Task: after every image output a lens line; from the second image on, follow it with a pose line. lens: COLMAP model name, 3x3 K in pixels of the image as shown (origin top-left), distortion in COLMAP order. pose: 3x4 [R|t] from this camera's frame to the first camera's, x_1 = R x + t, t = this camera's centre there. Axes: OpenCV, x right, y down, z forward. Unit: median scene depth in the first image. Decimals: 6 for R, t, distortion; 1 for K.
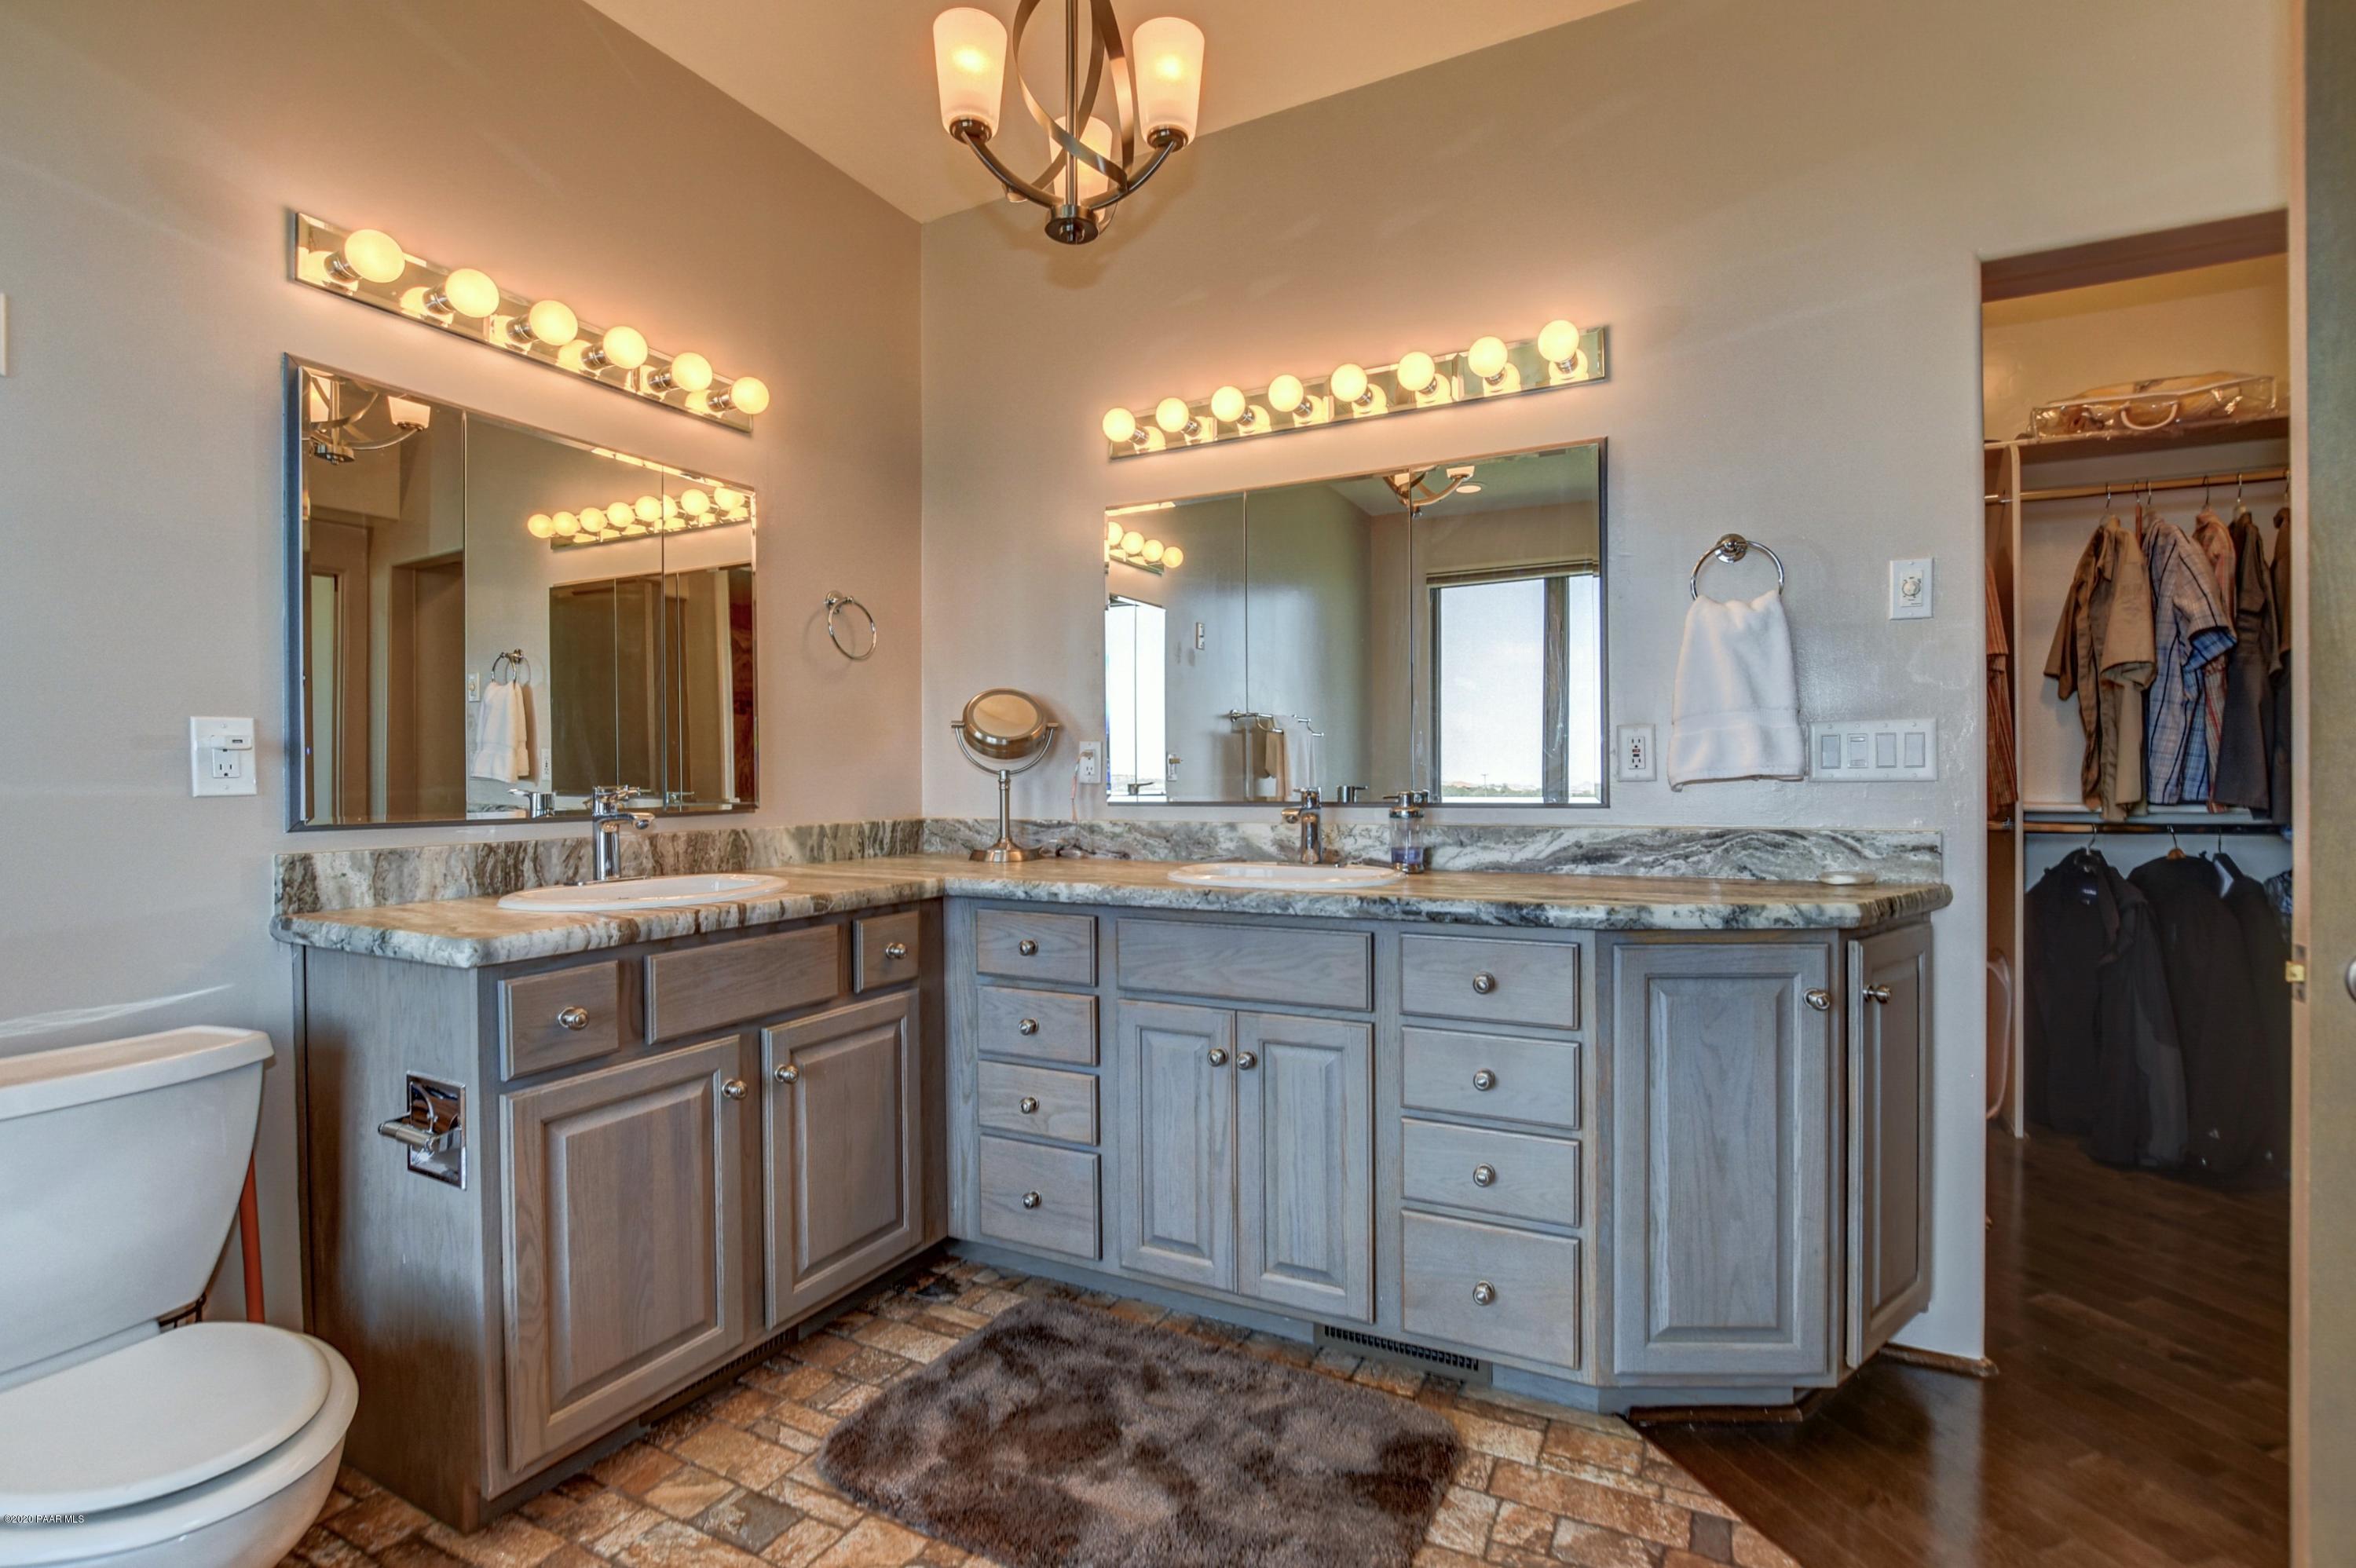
lens RADIAL K [[1051.9, 0, 1179.1], [0, 1051.9, 791.3], [0, 0, 1]] dist [-0.017647, 0.003934]
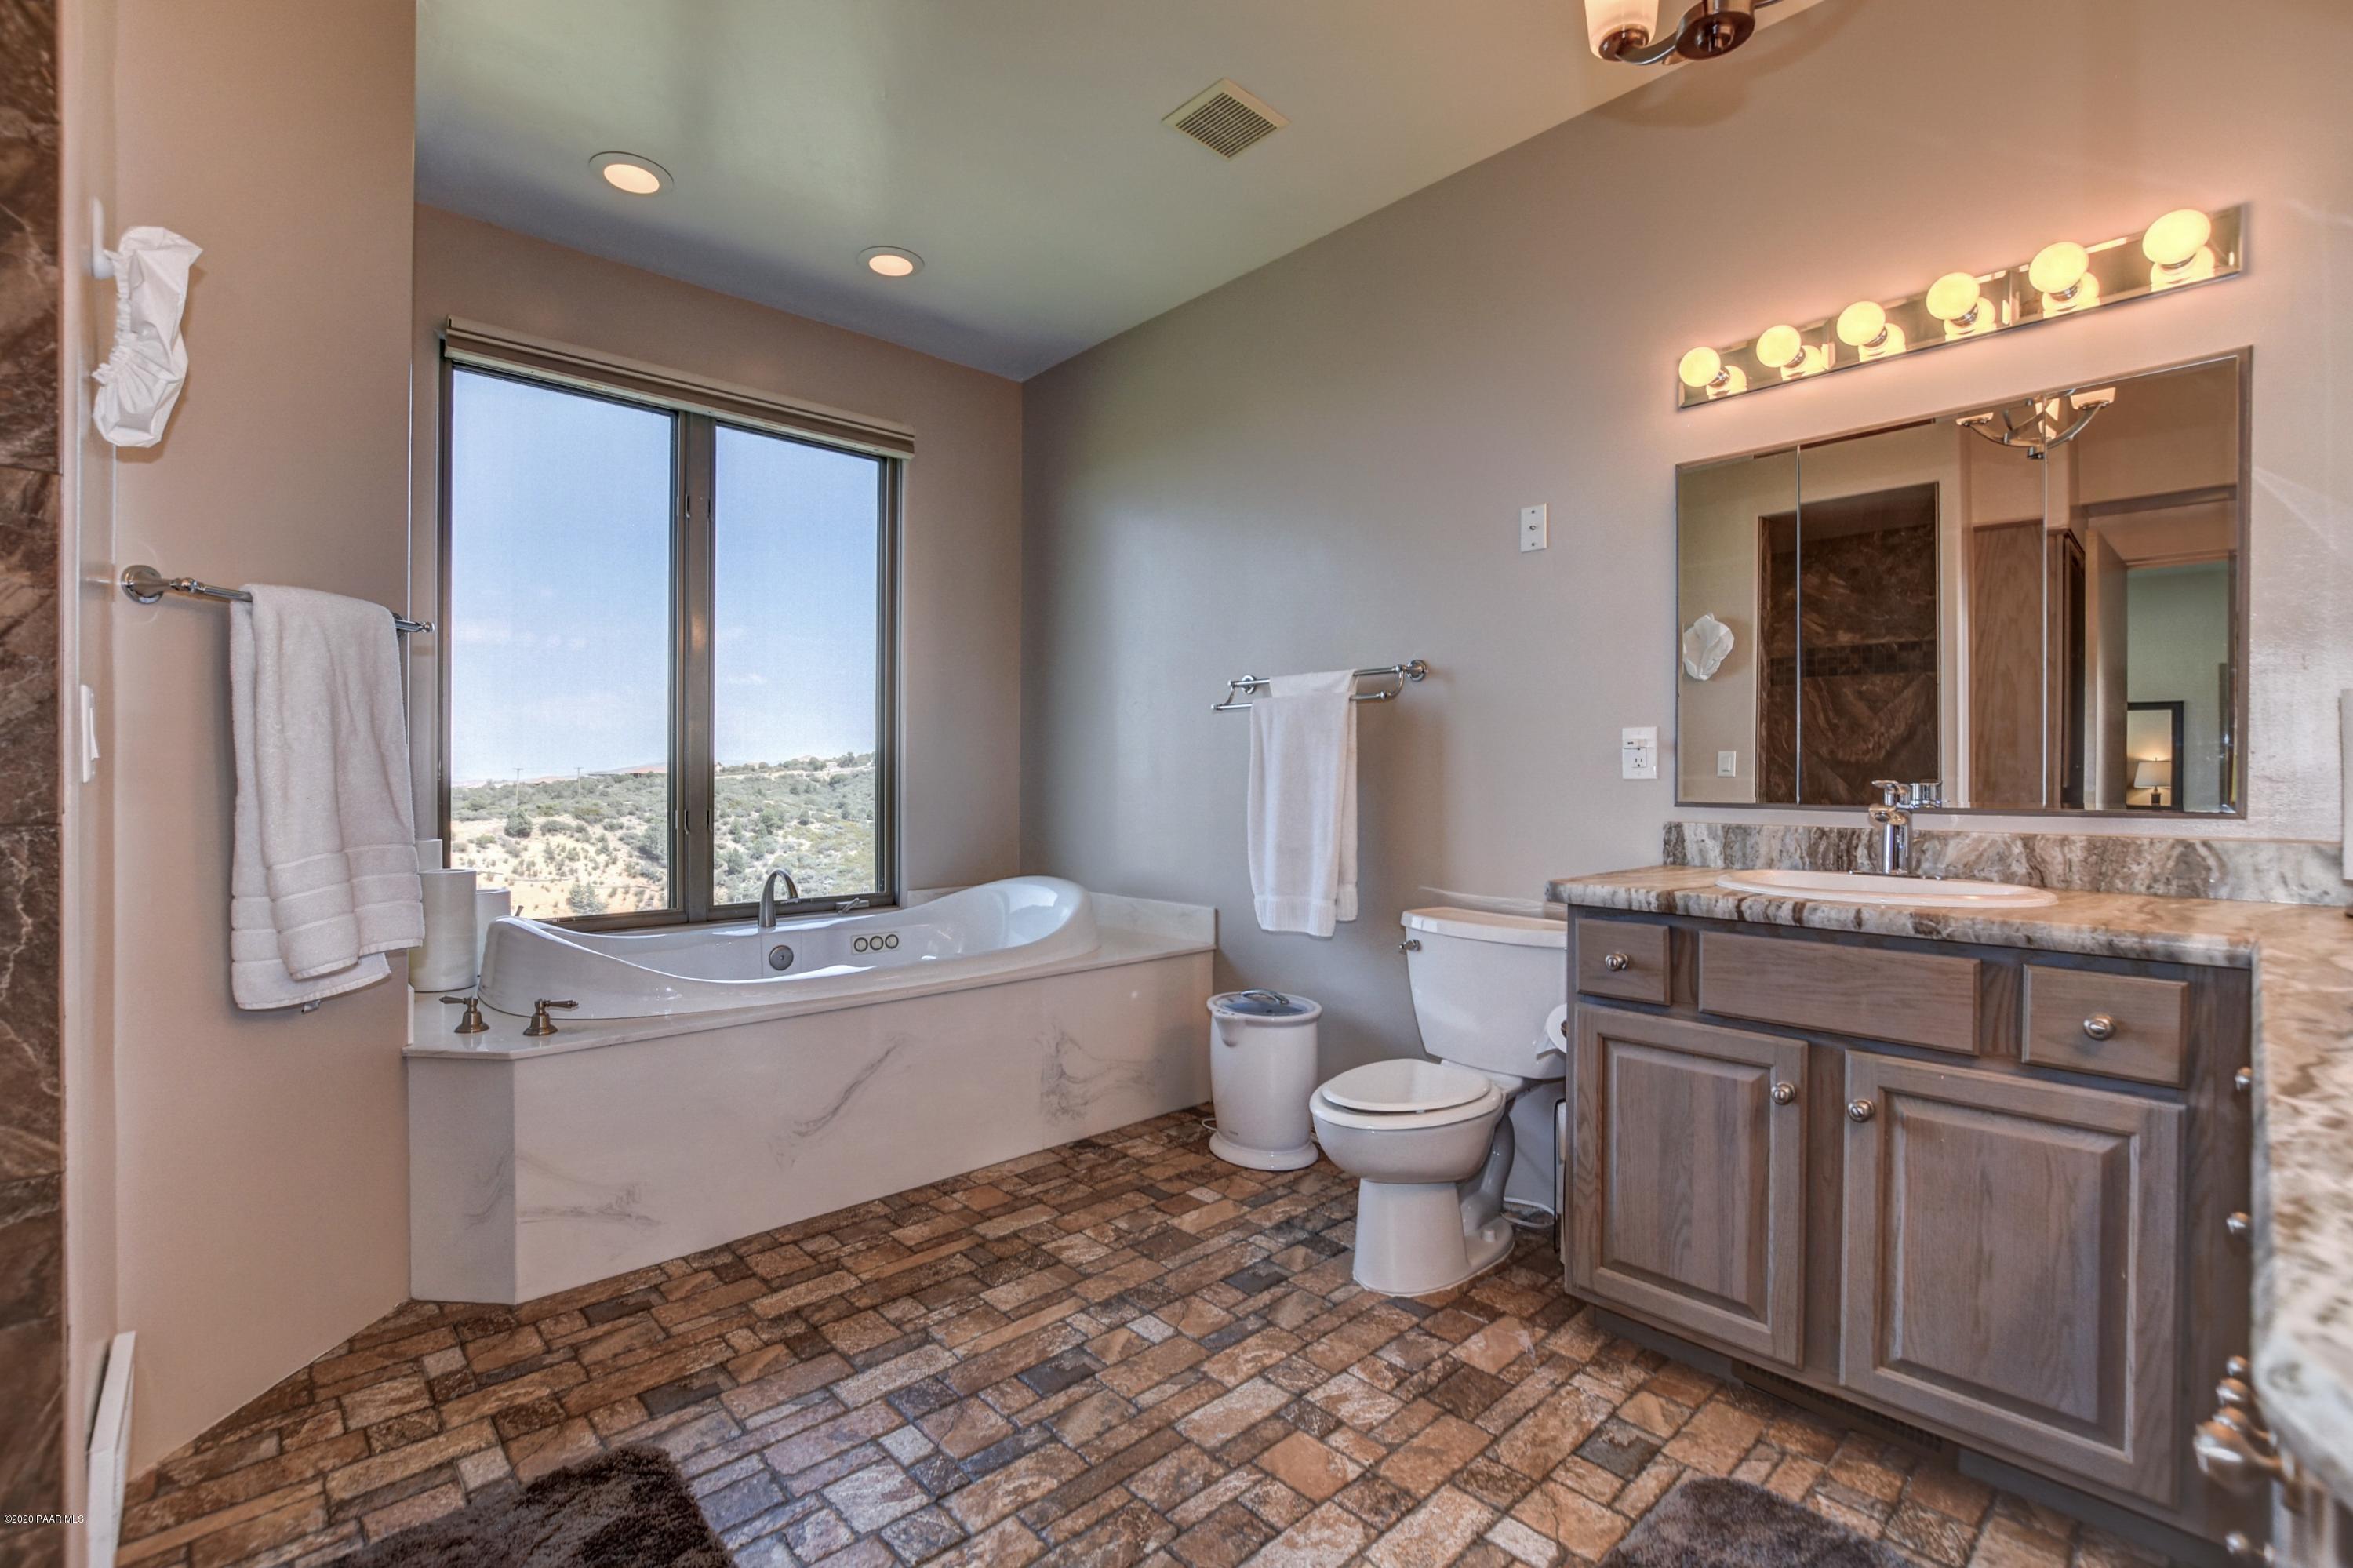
lens RADIAL K [[1050.7, 0, 1182.4], [0, 1050.7, 785.8], [0, 0, 1]] dist [-0.017647, 0.003934]
pose [[-0.325087, 0.017566, -0.945521, 0.650484], [-0.013188, 0.999646, 0.023106, -0.011552], [0.945592, 0.019981, -0.324740, 0.780002]]
